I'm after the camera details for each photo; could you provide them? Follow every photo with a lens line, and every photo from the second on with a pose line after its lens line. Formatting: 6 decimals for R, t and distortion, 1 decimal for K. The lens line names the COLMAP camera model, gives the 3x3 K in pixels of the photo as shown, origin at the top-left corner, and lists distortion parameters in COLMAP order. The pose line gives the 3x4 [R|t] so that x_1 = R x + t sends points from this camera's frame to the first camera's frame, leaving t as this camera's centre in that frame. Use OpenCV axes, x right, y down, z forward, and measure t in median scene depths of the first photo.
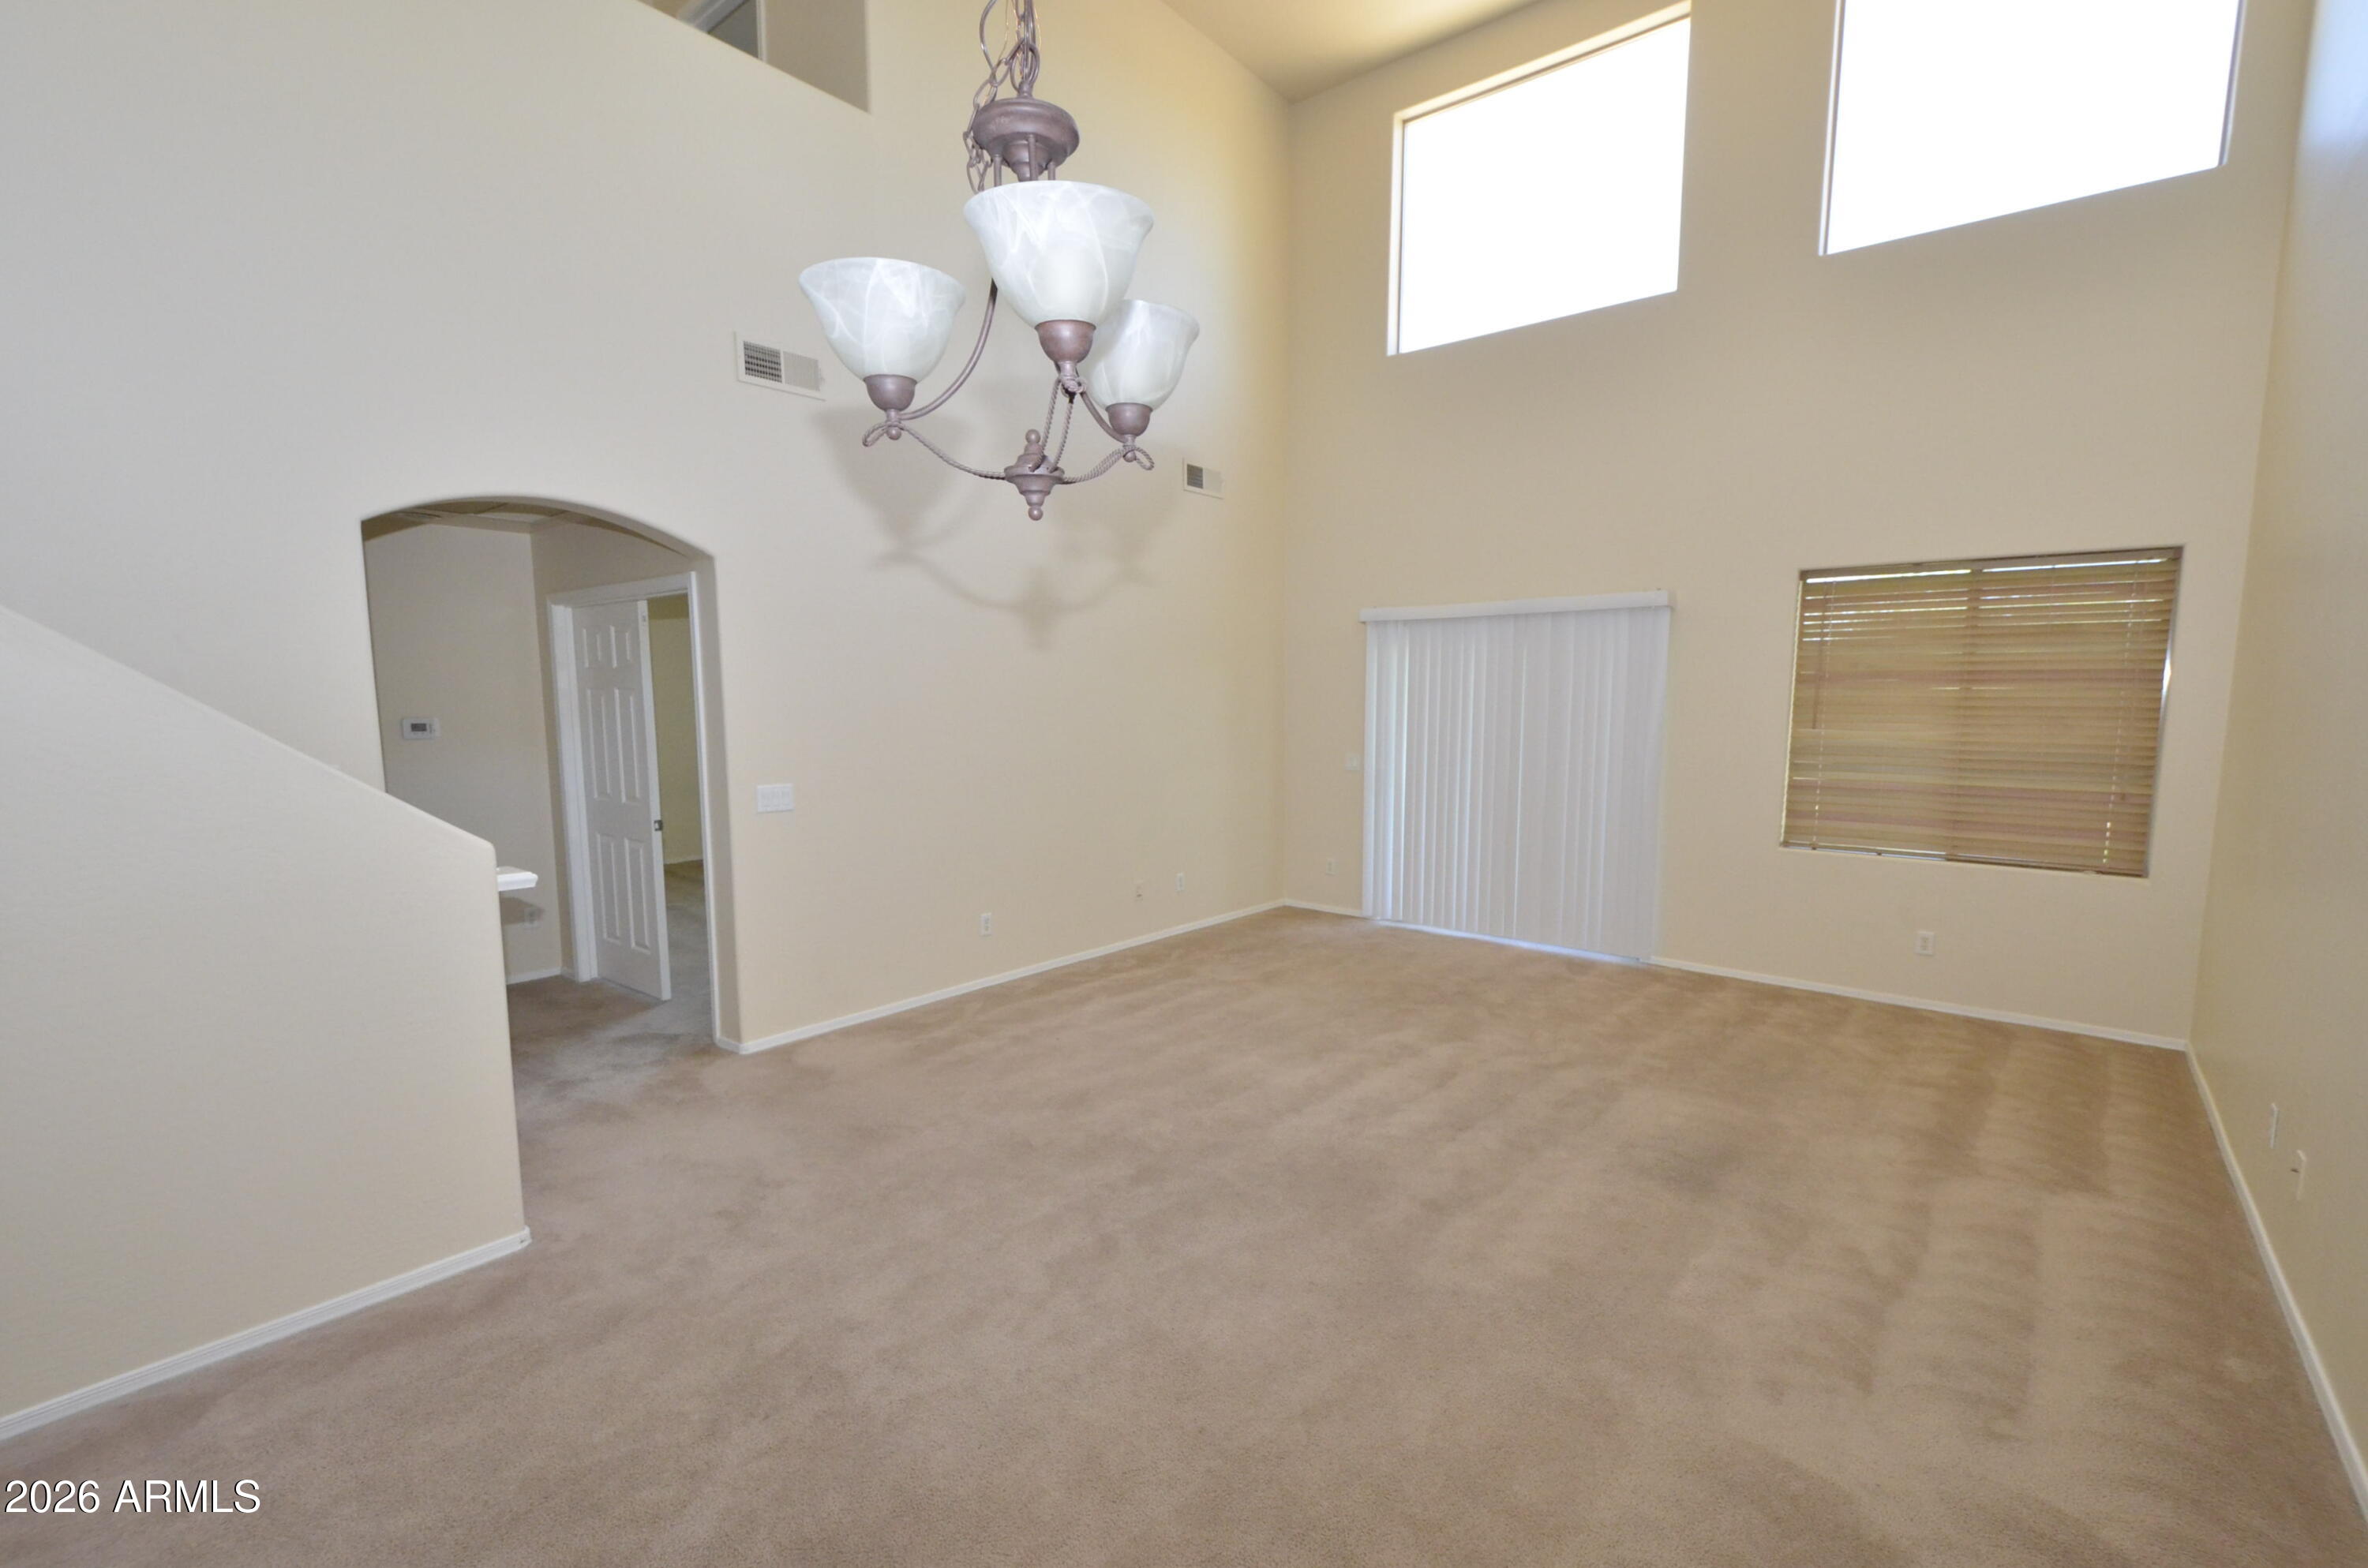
lens RADIAL K [[1028.2, 0, 1201.7], [0, 1028.2, 805.3], [0, 0, 1]] dist [0.003367, -0.000256]
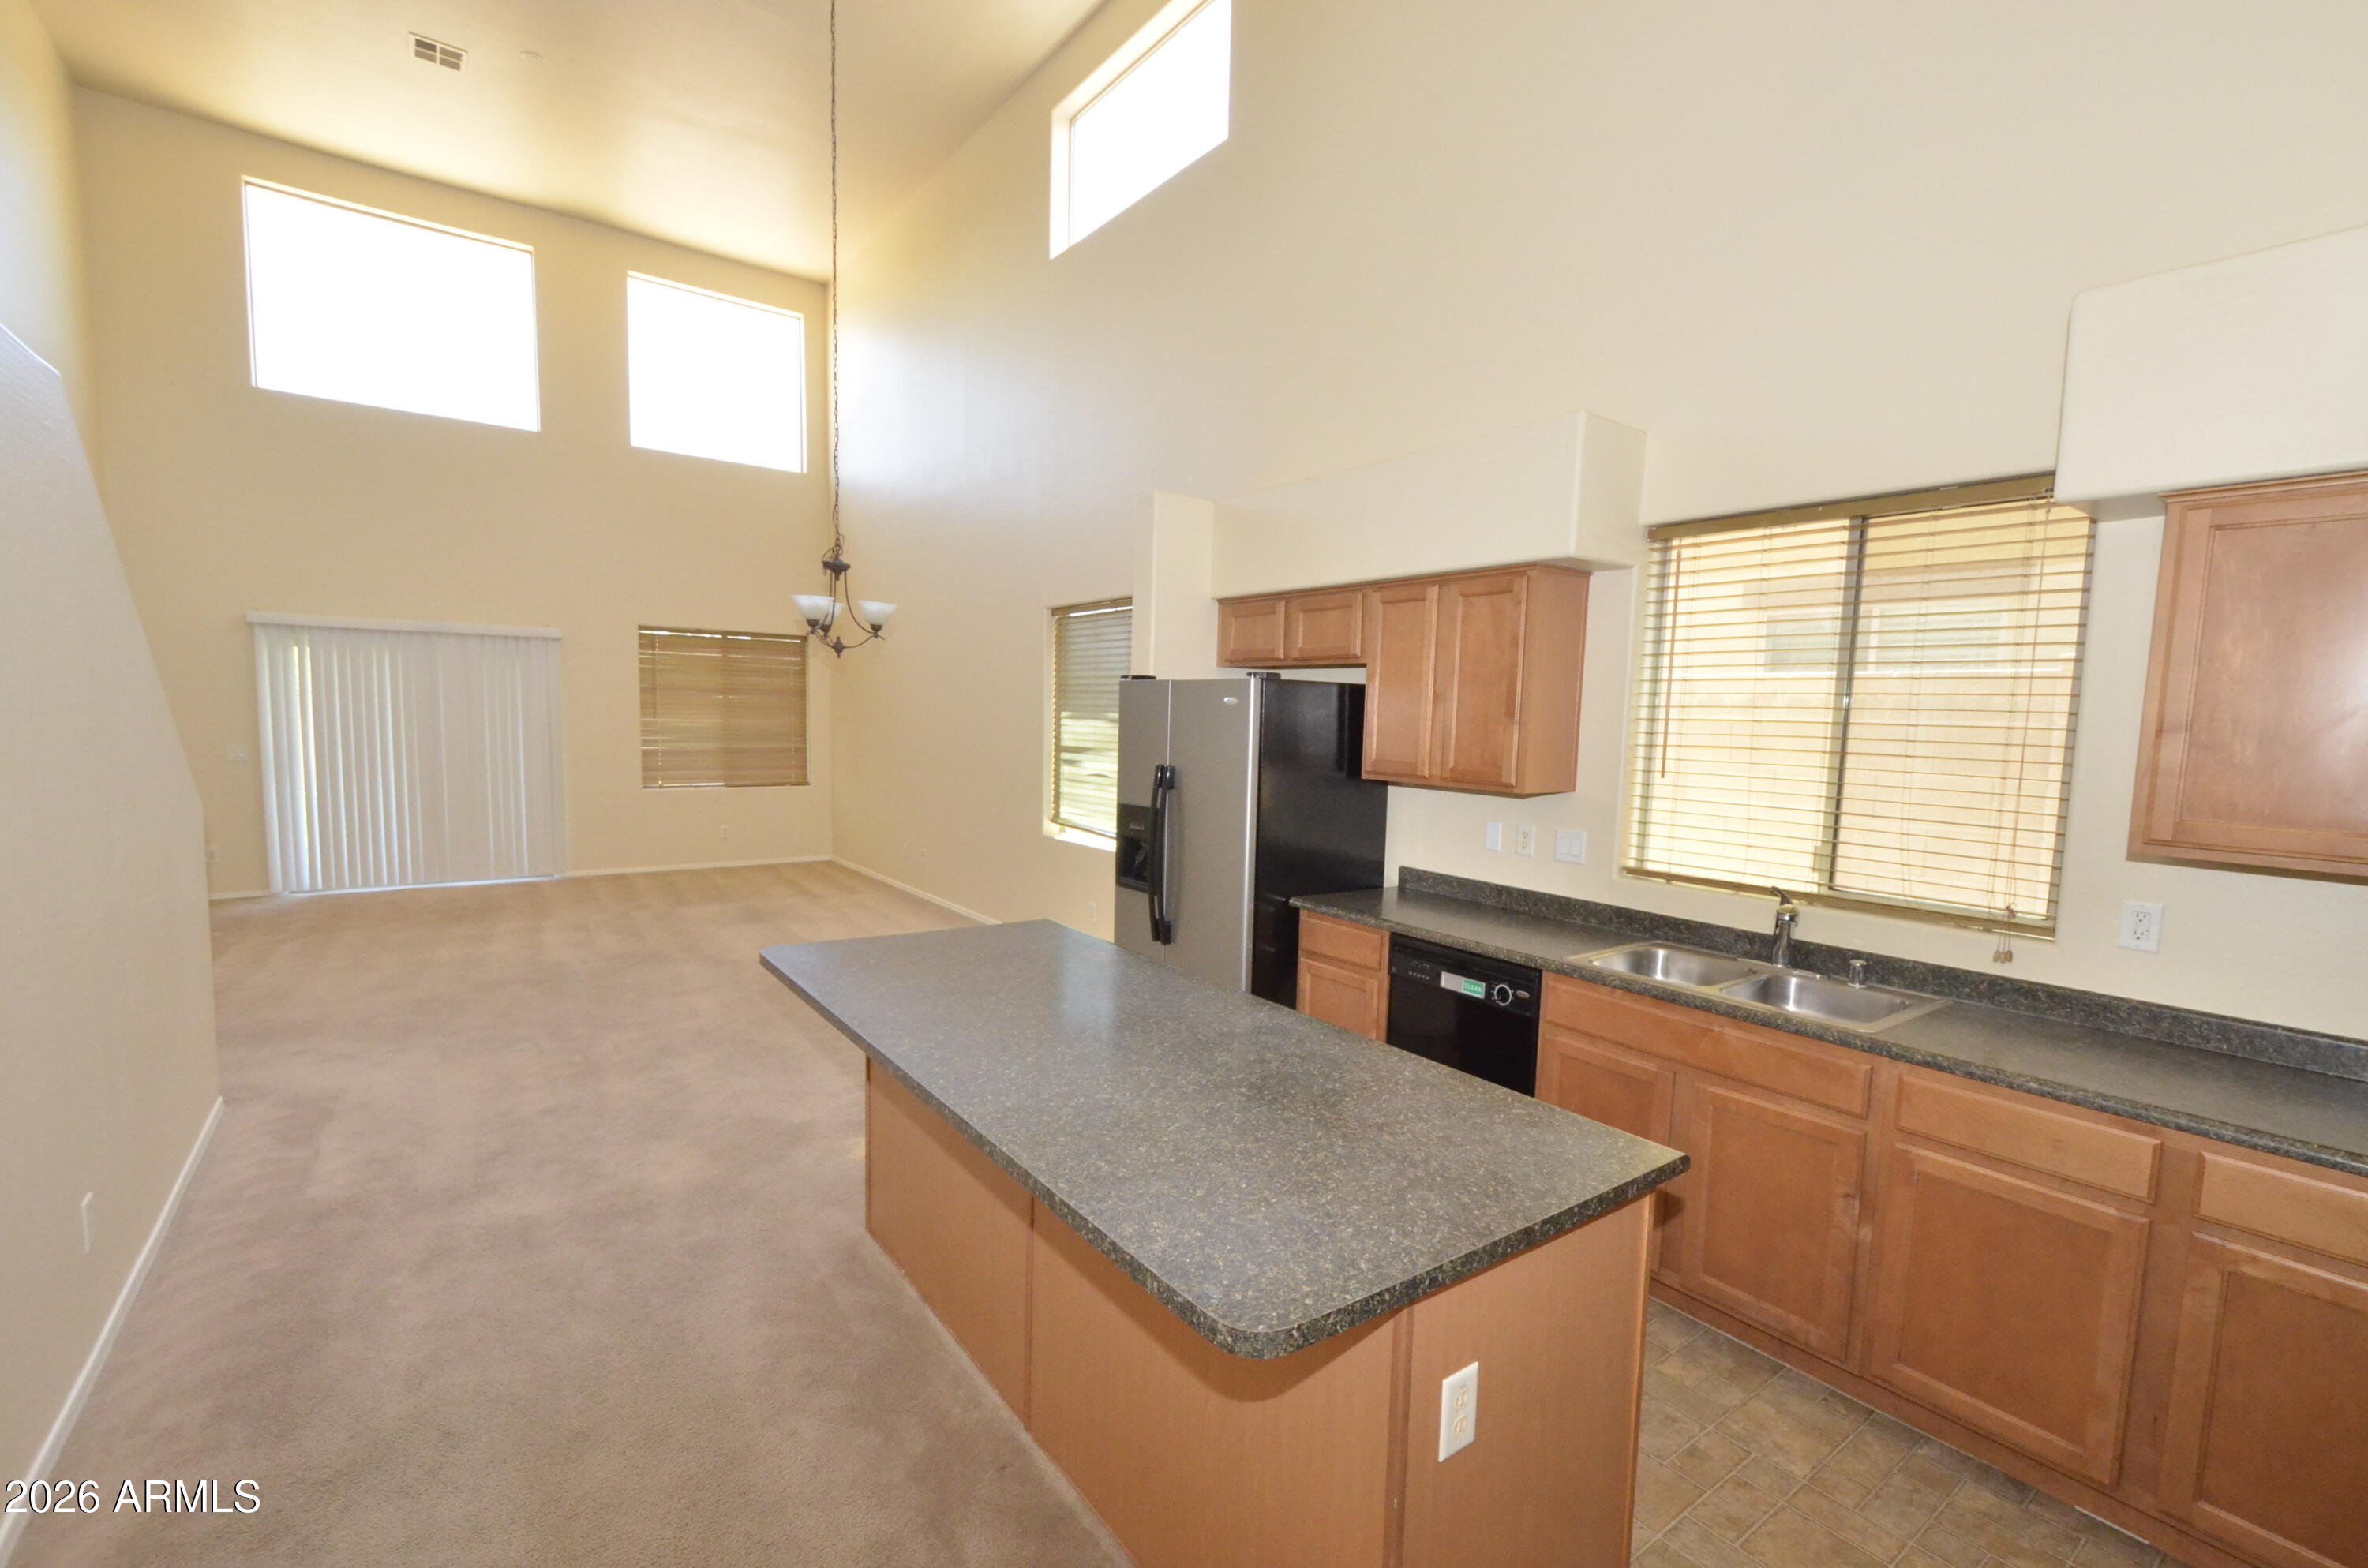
lens RADIAL K [[1028.2, 0, 1201.7], [0, 1028.2, 805.3], [0, 0, 1]] dist [0.003367, -0.000256]
pose [[0.244915, -0.081484, 0.966114, -0.889413], [0.085312, 0.994408, 0.062243, 0.042278], [-0.965784, 0.067177, 0.250498, -0.315778]]
